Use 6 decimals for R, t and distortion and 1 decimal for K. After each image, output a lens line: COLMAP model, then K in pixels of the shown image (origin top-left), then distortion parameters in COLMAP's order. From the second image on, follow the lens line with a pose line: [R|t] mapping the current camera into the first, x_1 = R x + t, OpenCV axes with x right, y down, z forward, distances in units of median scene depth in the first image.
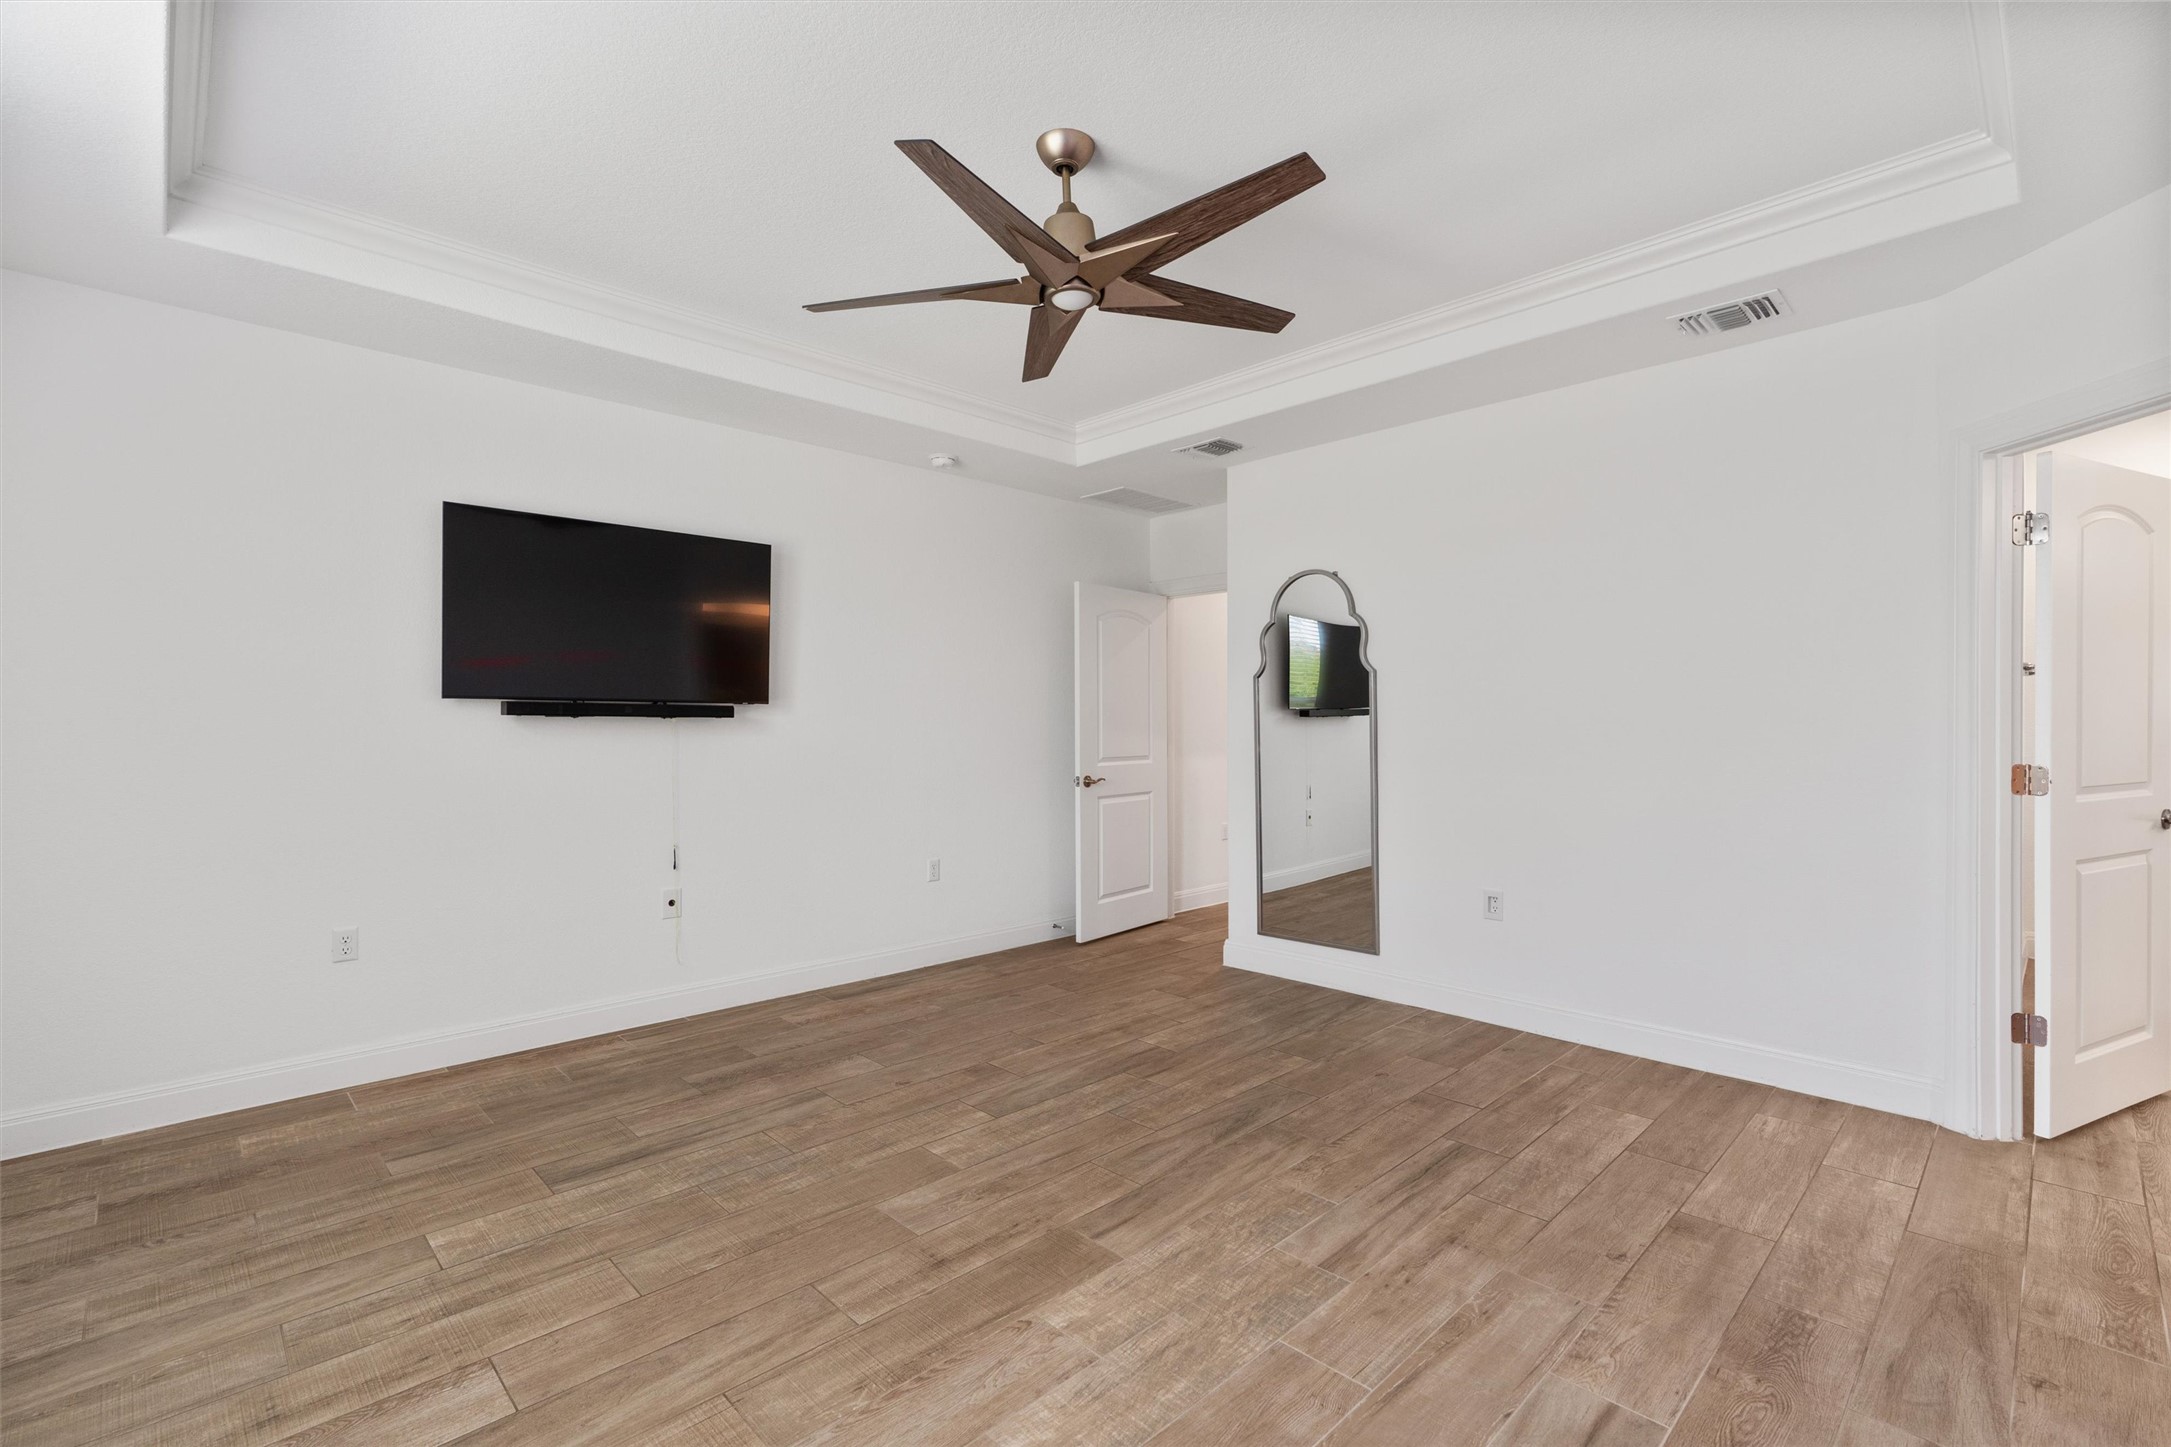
lens RADIAL K [[977.6, 0, 1086.3], [0, 977.6, 721.6], [0, 0, 1]] dist [-0.012813, 0.005300]
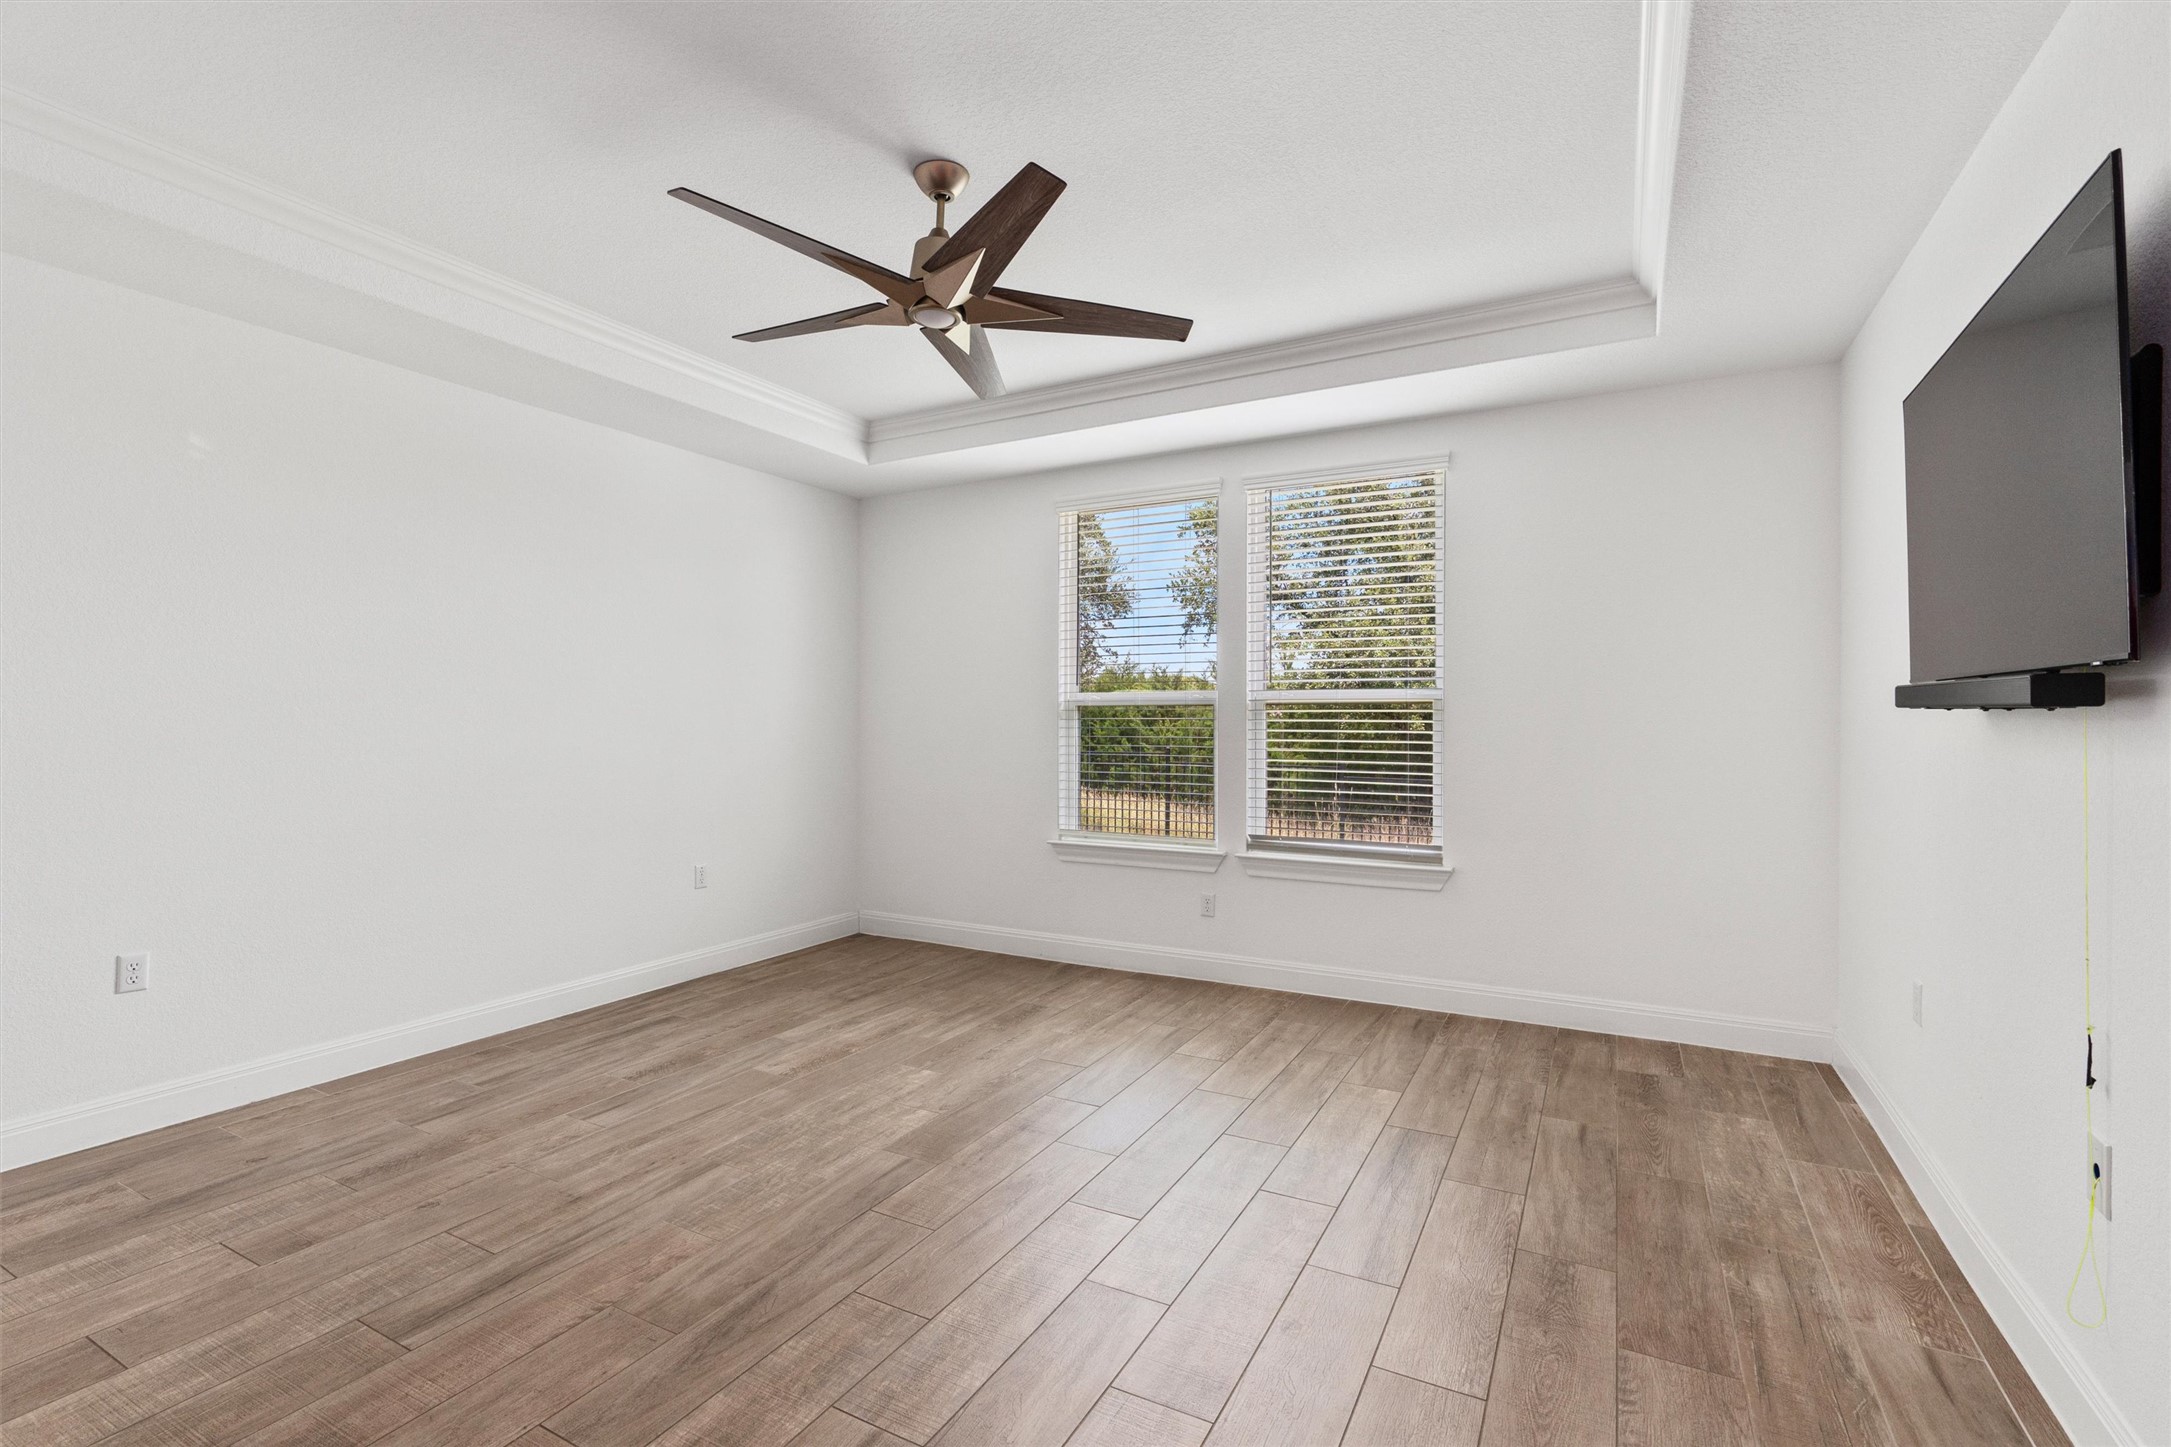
lens RADIAL K [[977.6, 0, 1084.5], [0, 977.6, 717.7], [0, 0, 1]] dist [-0.012813, 0.005300]
pose [[-0.956136, 0.001866, -0.292918, 0.139375], [0.002822, 0.999992, -0.002844, 0.001720], [0.292910, -0.003546, -0.956133, 2.029597]]
